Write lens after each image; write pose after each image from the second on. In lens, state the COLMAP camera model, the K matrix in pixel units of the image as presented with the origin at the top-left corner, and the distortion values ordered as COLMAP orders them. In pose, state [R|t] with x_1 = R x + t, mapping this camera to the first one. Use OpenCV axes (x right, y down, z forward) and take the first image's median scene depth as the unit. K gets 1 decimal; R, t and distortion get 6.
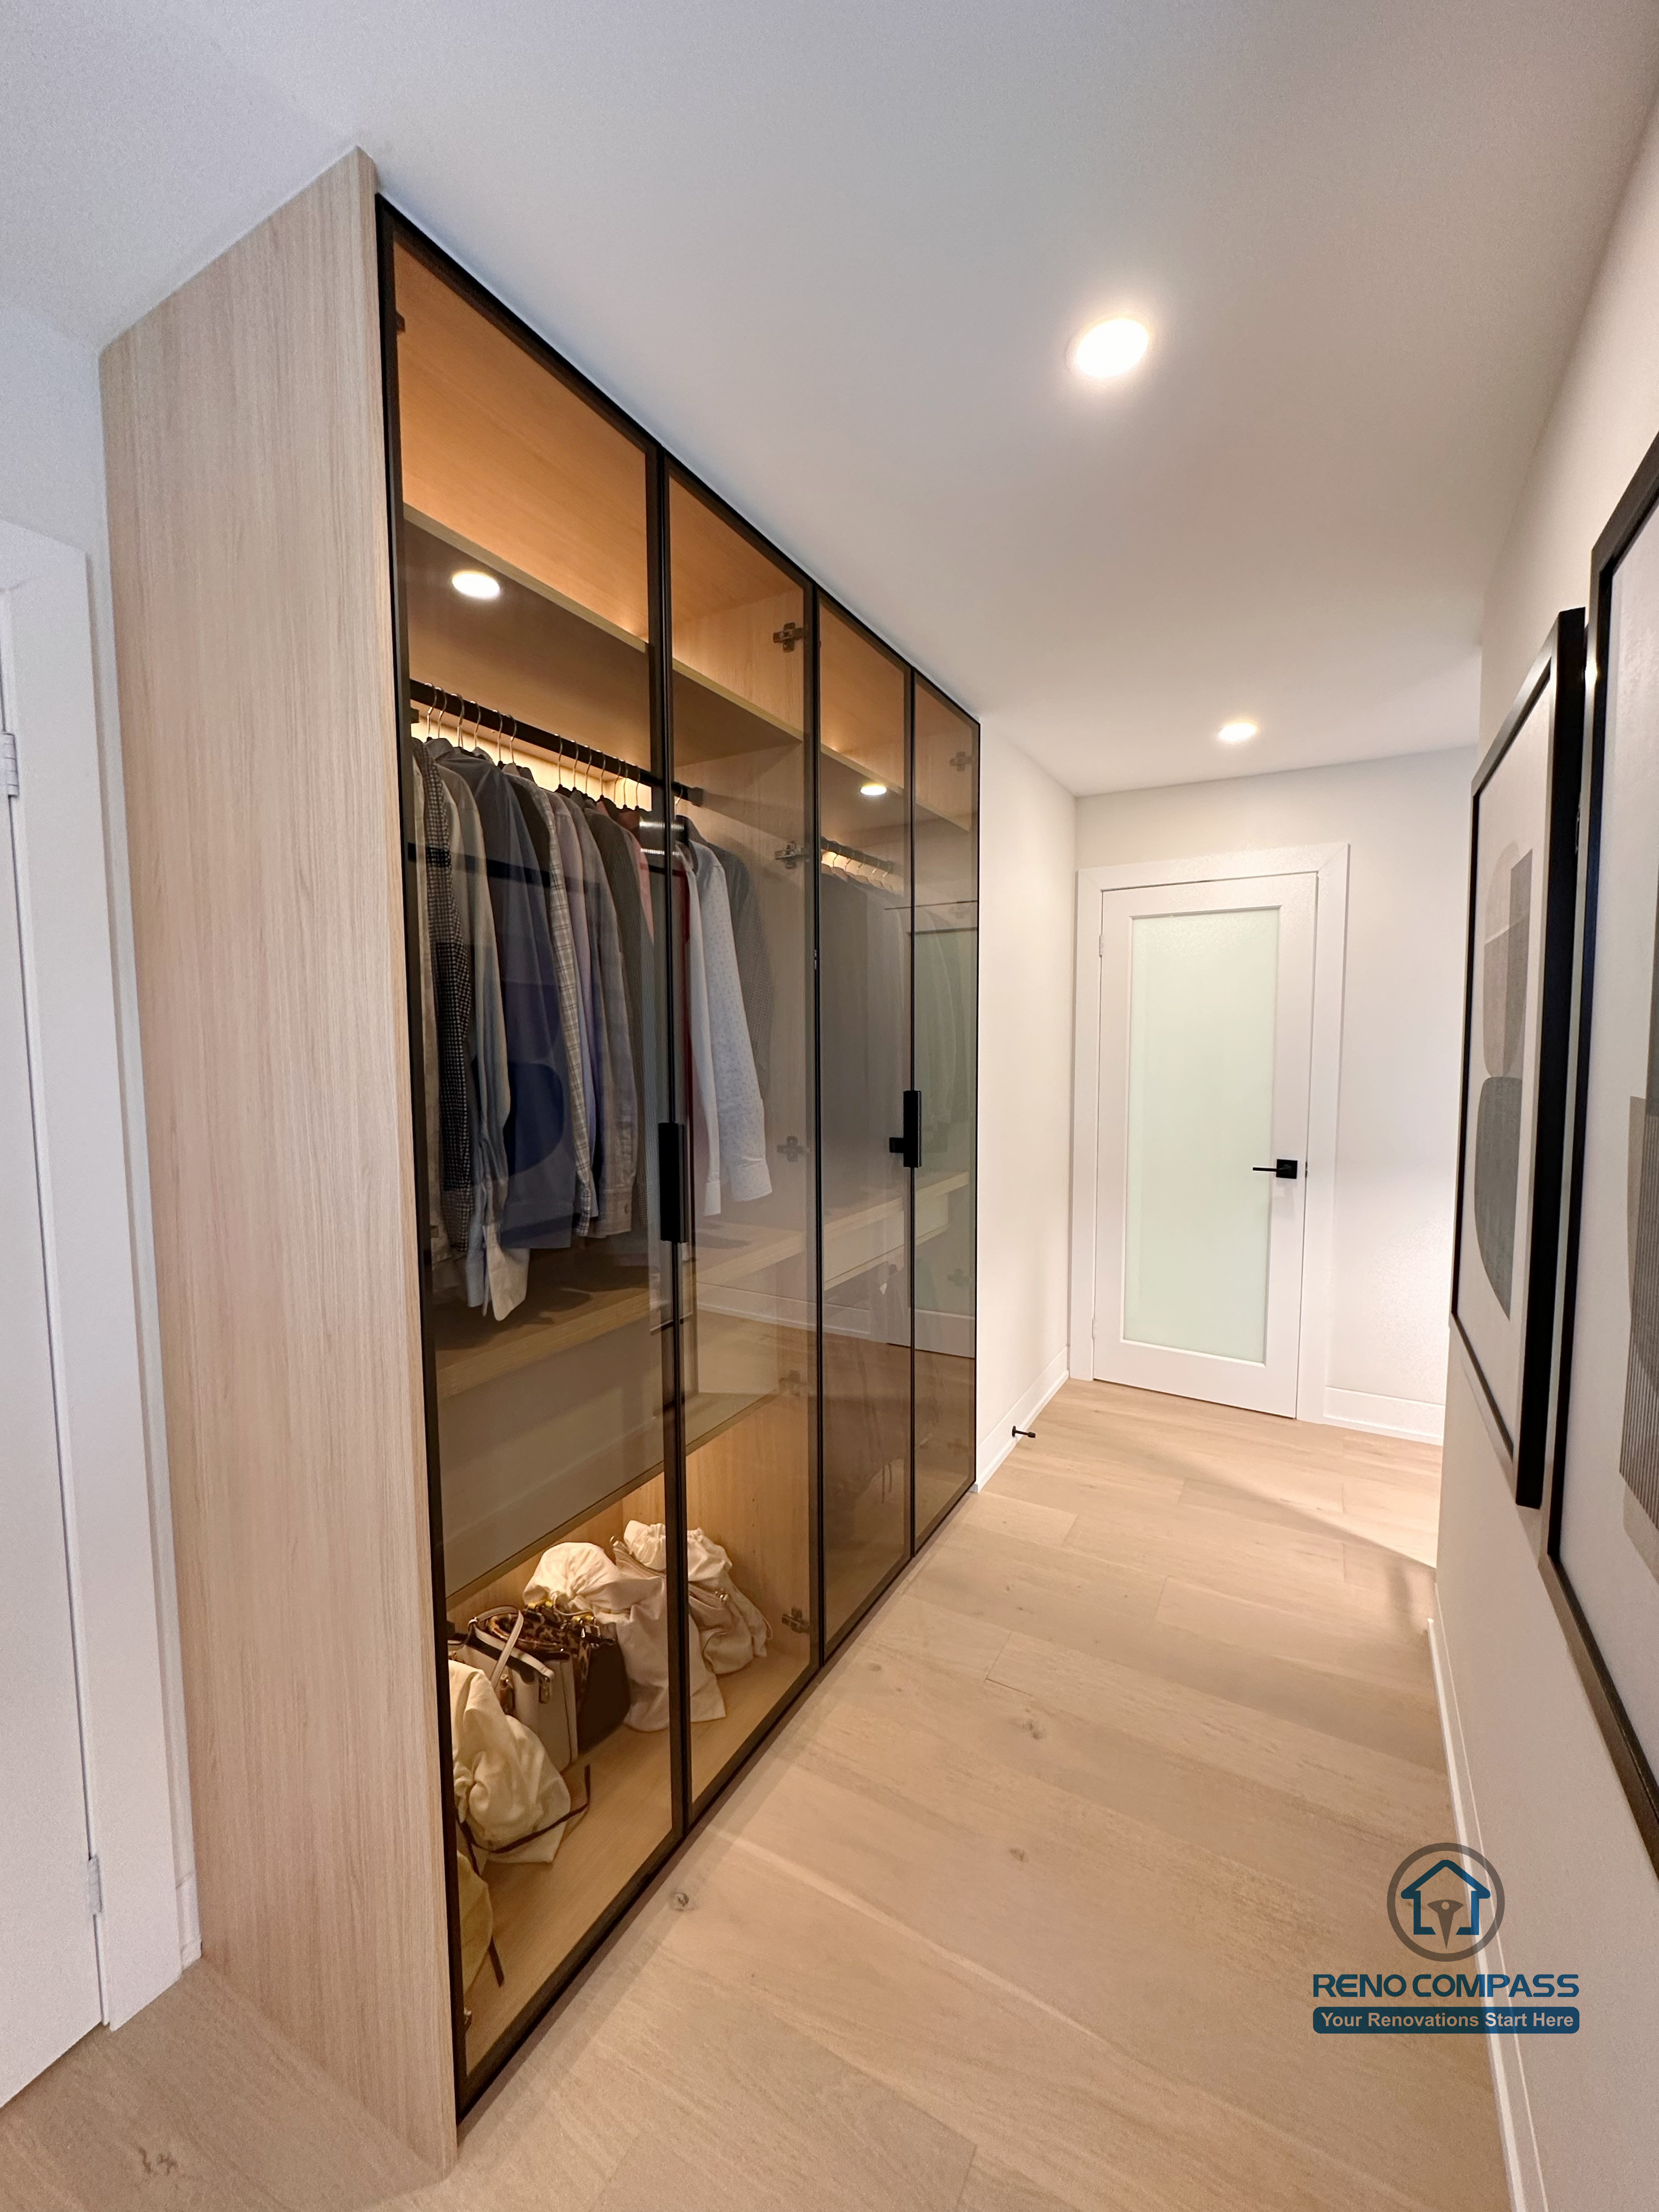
lens RADIAL K [[887.8, 0, 829.5], [0, 887.8, 1106.0], [0, 0, 1]] dist [-0.003010, 0.000569]
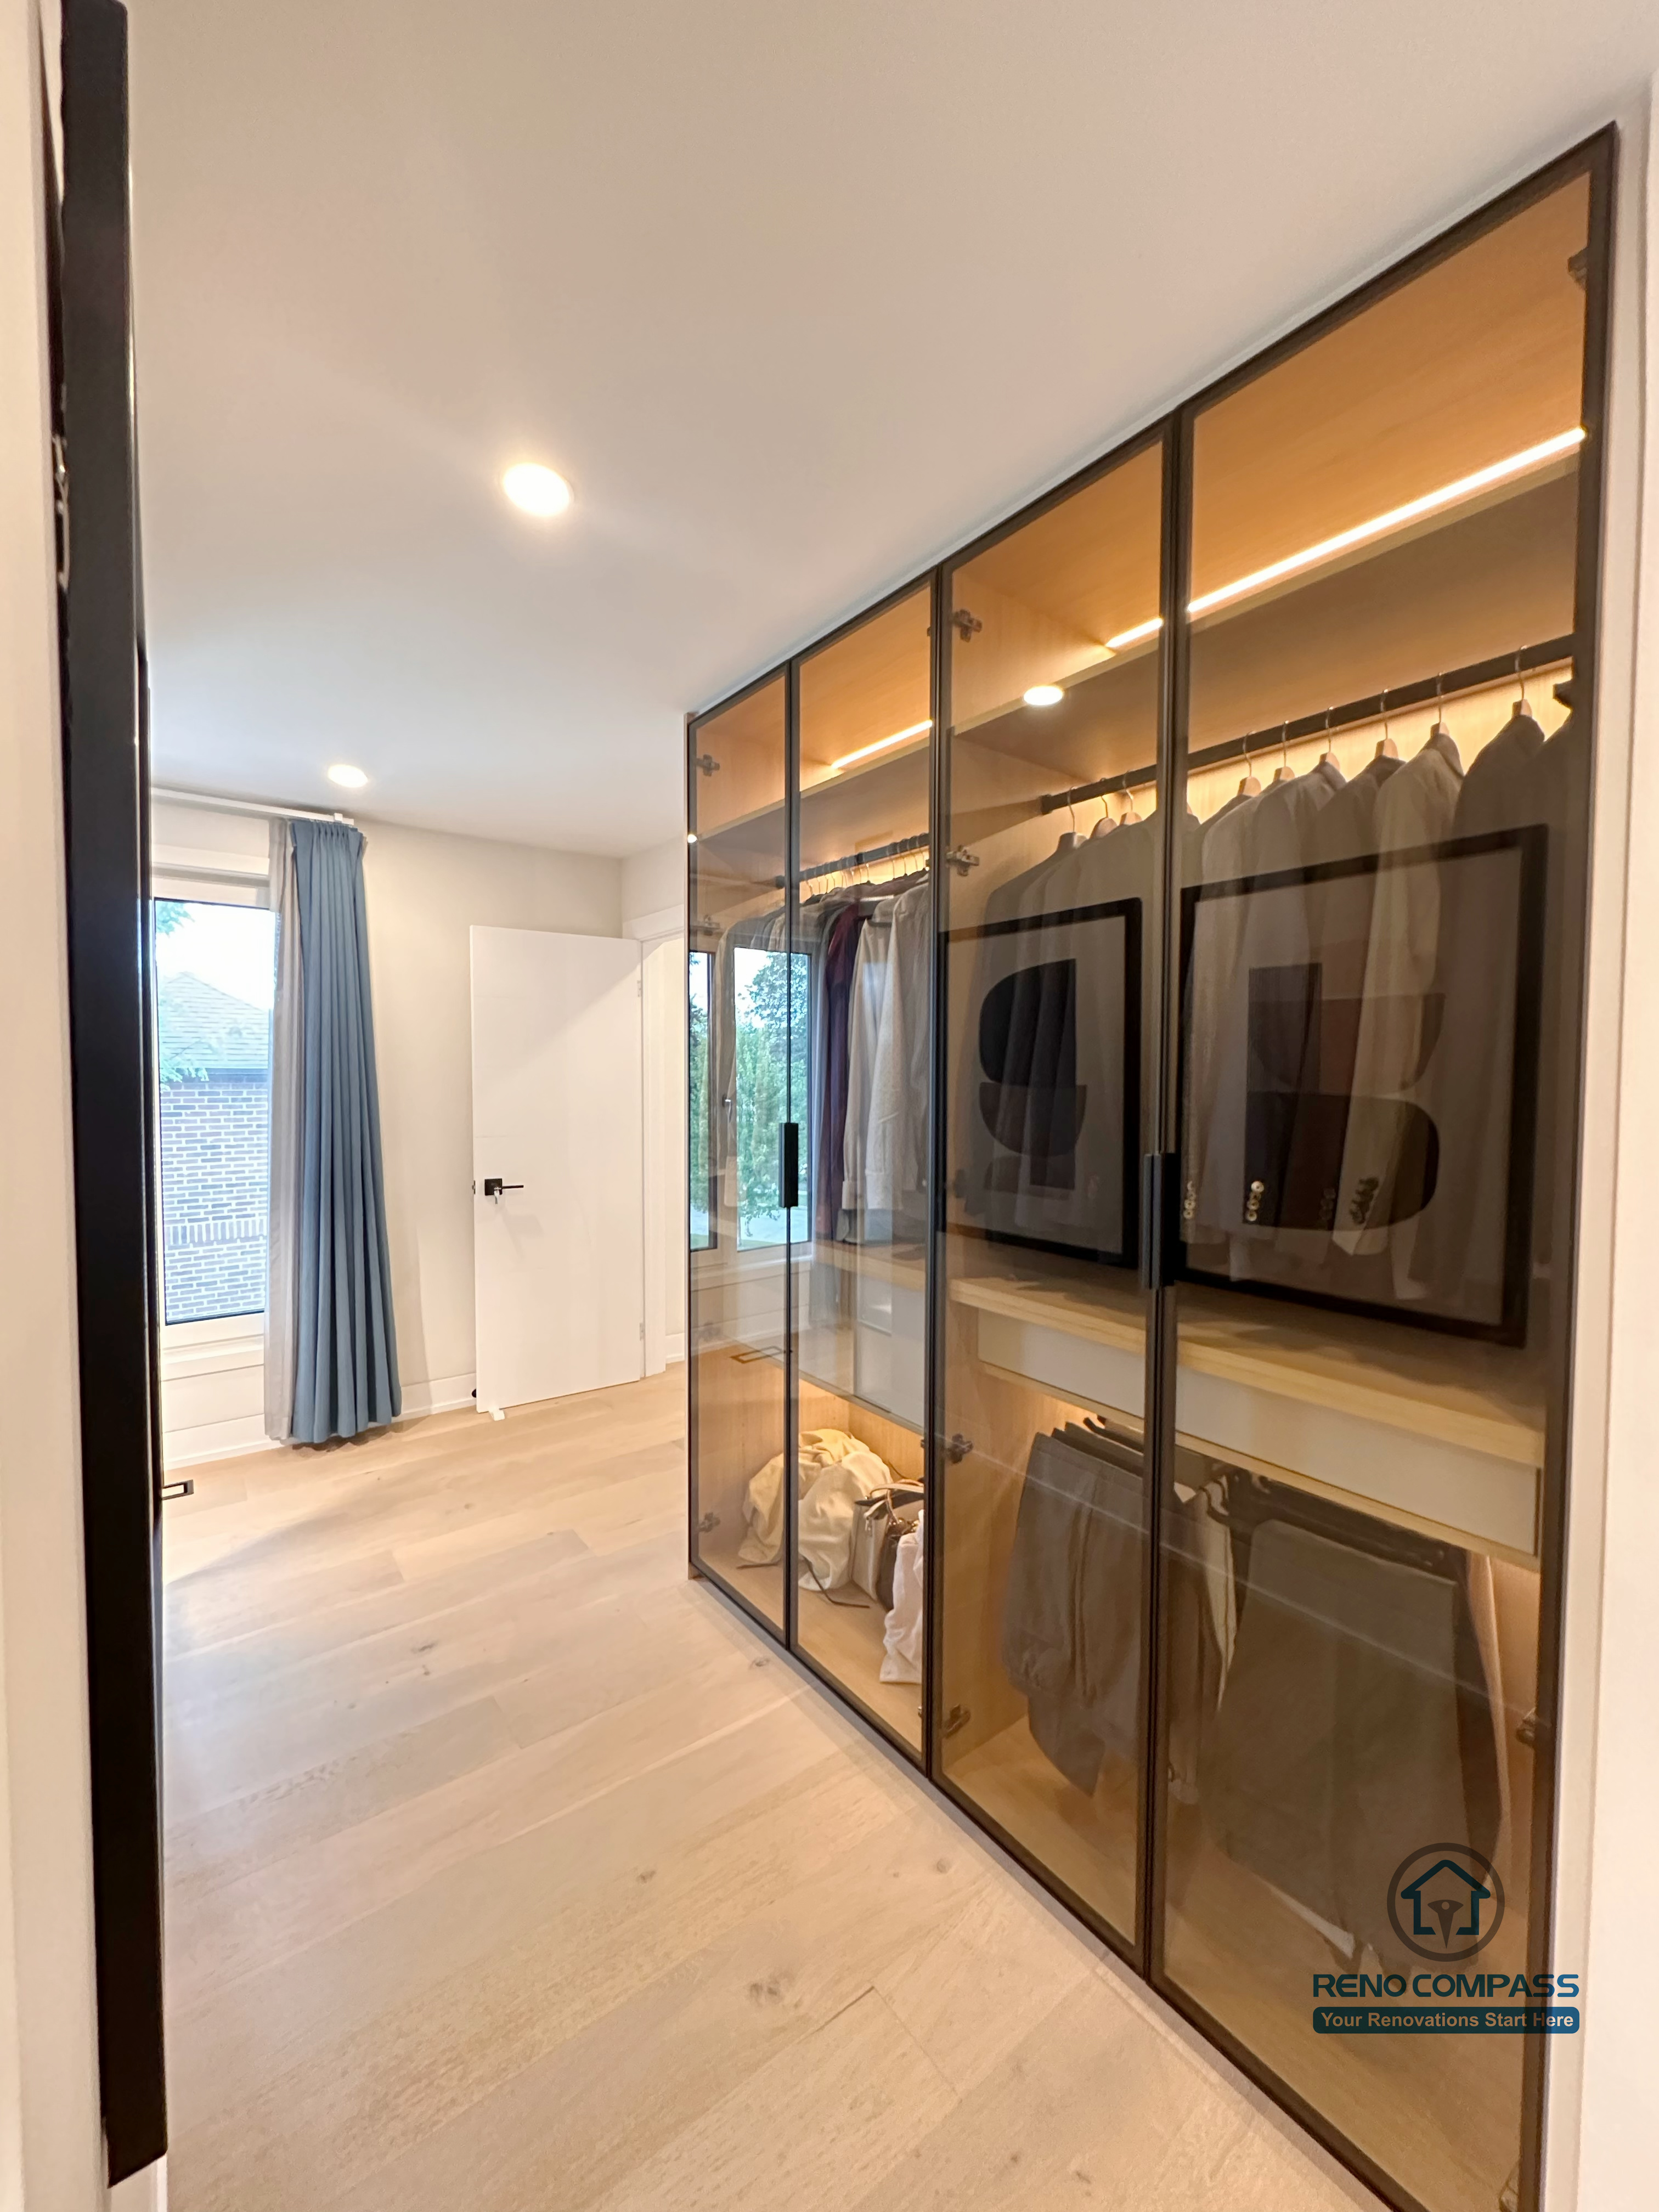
lens RADIAL K [[887.8, 0, 829.5], [0, 887.8, 1106.0], [0, 0, 1]] dist [-0.003010, 0.000569]
pose [[-0.397794, 0.038008, -0.916687, 0.919542], [-0.064560, 0.995505, 0.069292, -0.095516], [0.915201, 0.086745, -0.393552, 1.364633]]
